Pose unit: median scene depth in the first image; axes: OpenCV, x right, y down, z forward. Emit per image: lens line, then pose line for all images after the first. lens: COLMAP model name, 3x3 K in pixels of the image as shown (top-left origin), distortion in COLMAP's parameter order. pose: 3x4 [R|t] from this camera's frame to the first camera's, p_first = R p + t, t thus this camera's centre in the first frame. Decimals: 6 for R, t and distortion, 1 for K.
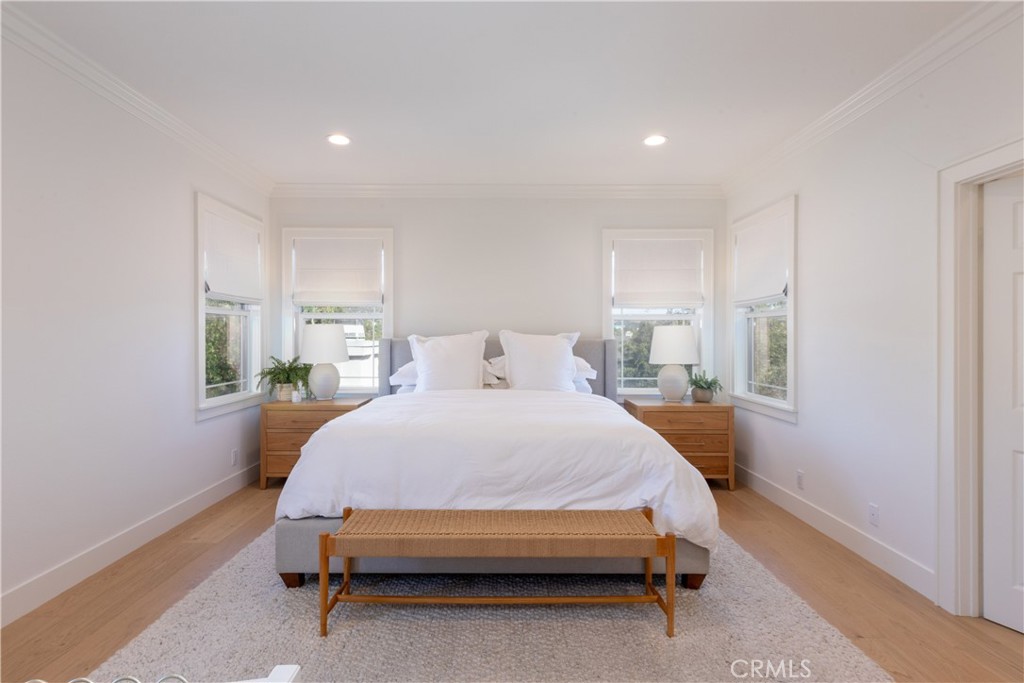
lens RADIAL K [[515.7, 0, 511.8], [0, 515.7, 339.1], [0, 0, 1]] dist [0.001147, 0.000145]
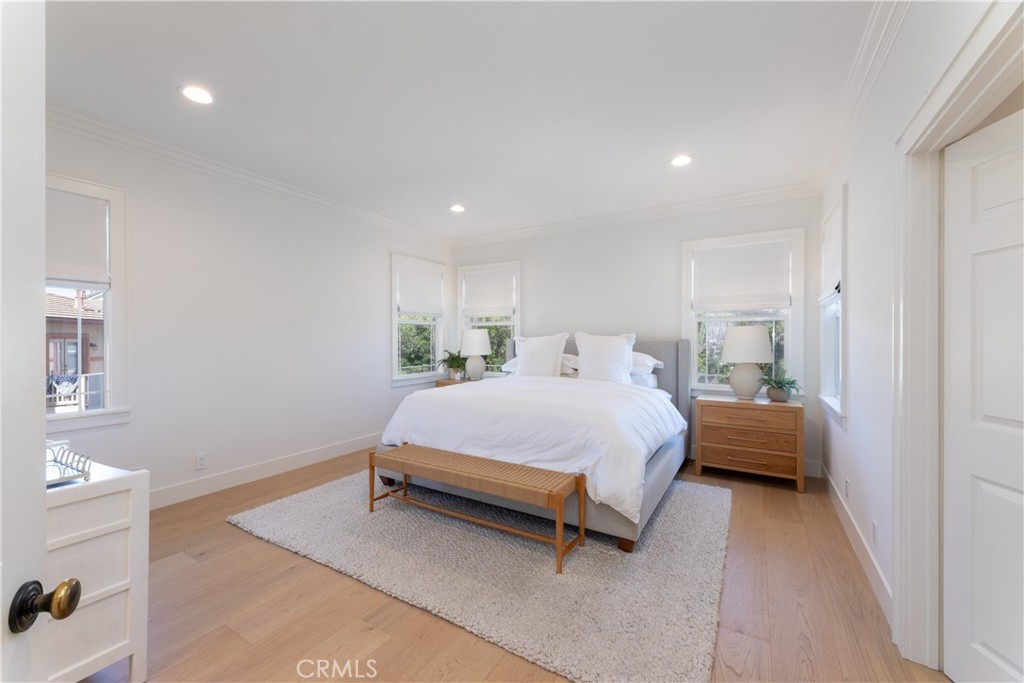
lens RADIAL K [[410.3, 0, 510.5], [0, 410.3, 341.1], [0, 0, 1]] dist [-0.001153, 0.000349]
pose [[0.852108, 0.001837, -0.523363, 0.436777], [-0.001521, 0.999998, 0.001034, 0.004588], [0.523364, -0.000085, 0.852109, 0.049929]]
